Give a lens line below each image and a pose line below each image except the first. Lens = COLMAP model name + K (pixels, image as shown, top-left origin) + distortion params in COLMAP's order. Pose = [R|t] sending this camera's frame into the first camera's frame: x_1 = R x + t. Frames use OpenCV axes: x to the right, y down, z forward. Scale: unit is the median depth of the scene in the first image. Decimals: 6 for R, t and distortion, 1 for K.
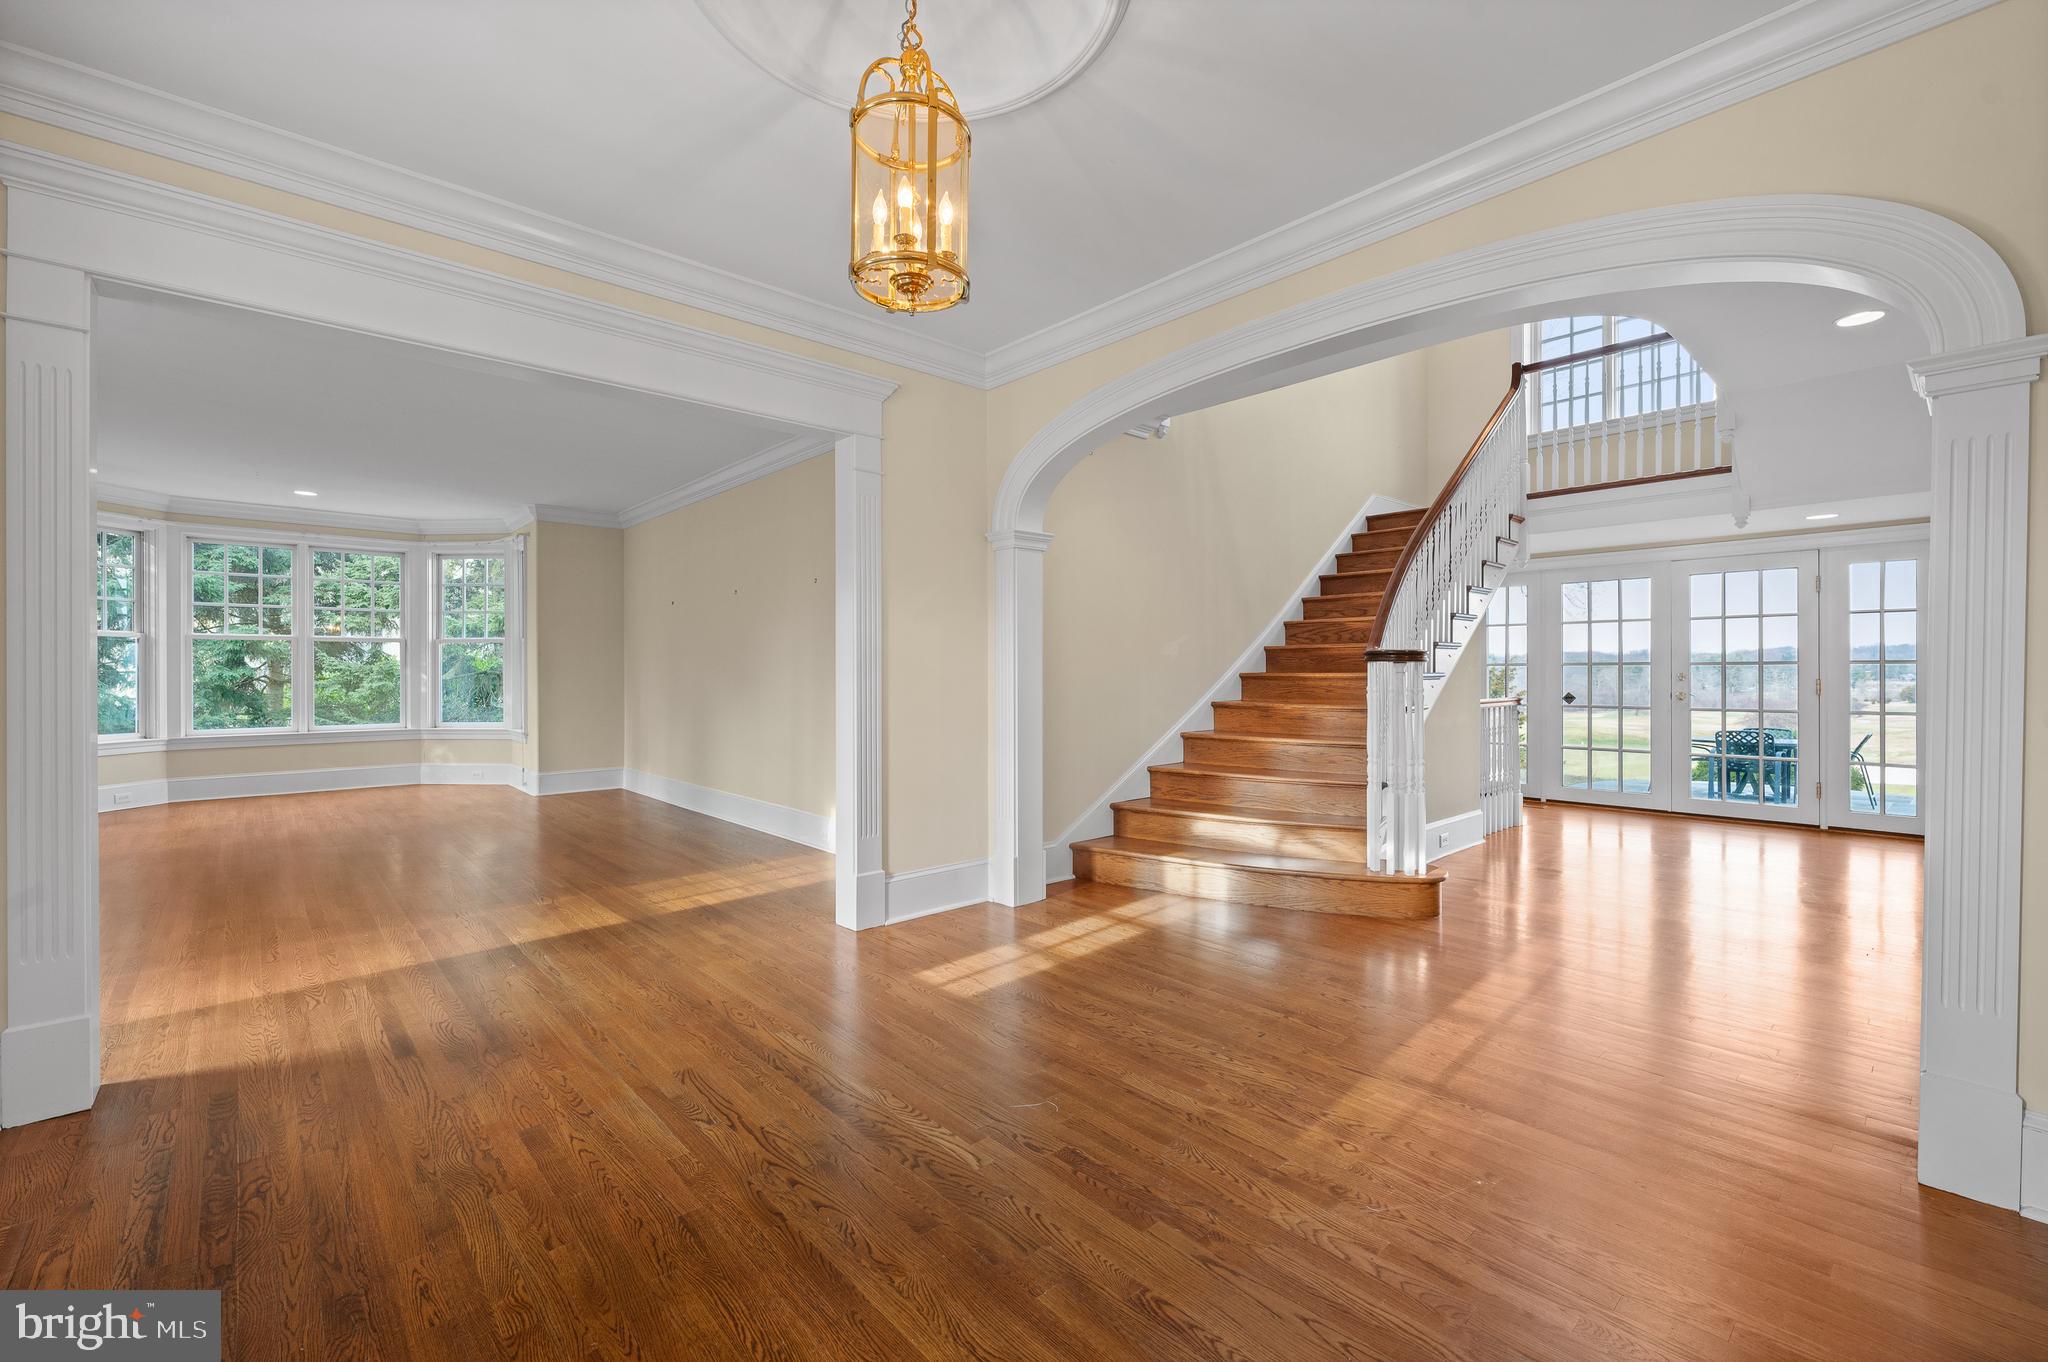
lens RADIAL K [[845.6, 0, 1028.9], [0, 845.6, 675.5], [0, 0, 1]] dist [0.001491, 0.000504]
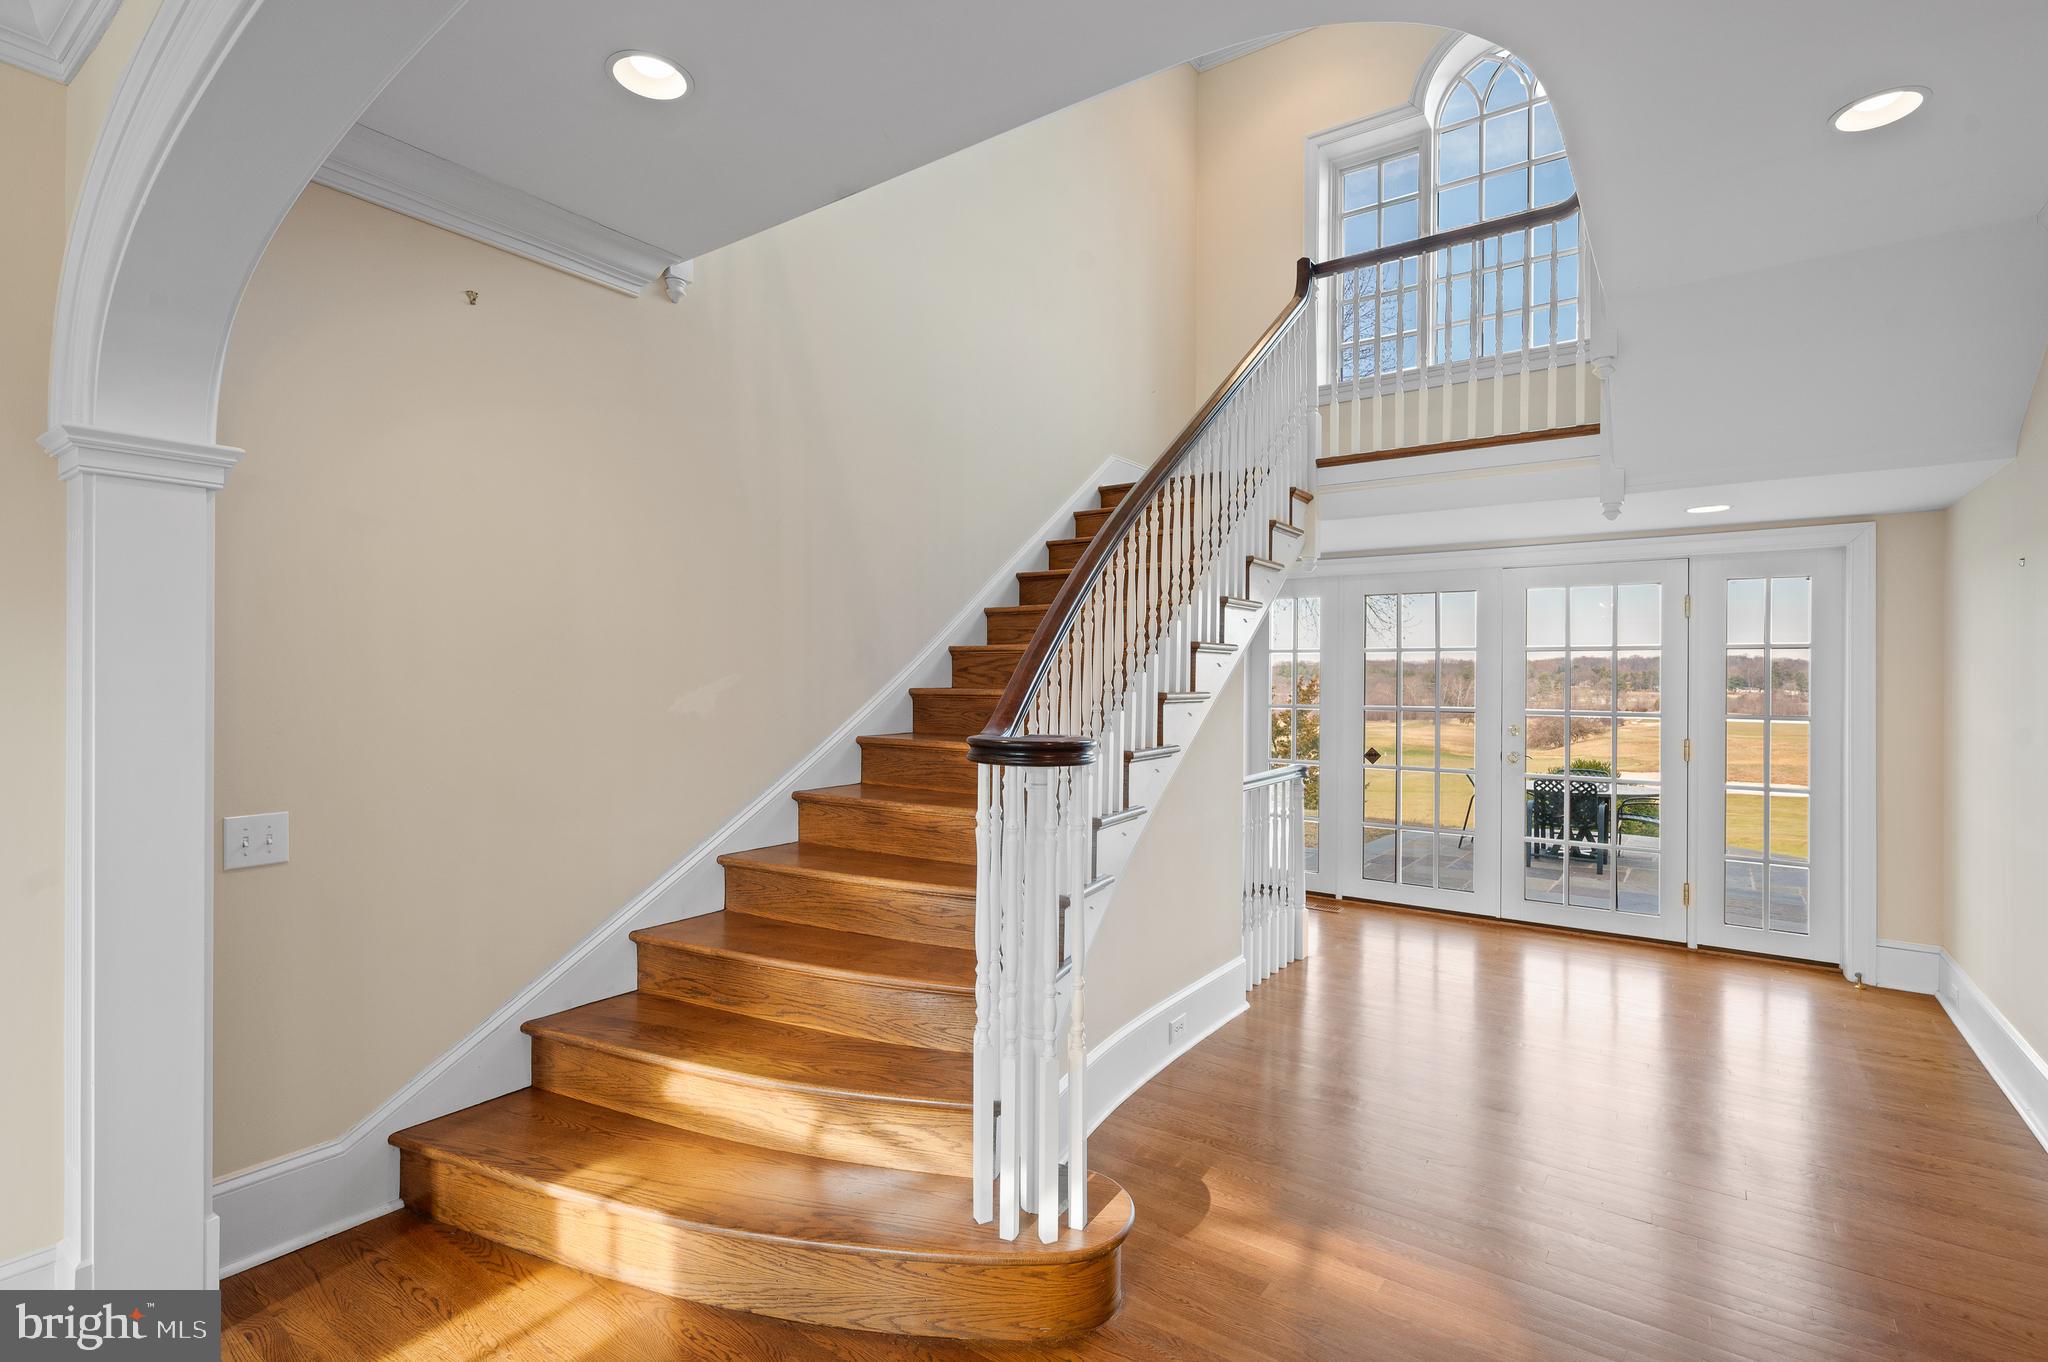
lens RADIAL K [[947.3, 0, 1024.0], [0, 947.3, 681.0], [0, 0, 1]] dist [0.016940, -0.000480]
pose [[0.977789, 0.008473, 0.209419, 0.226666], [-0.008910, 0.999960, 0.001142, -0.043337], [-0.209401, -0.002983, 0.977825, 0.345946]]
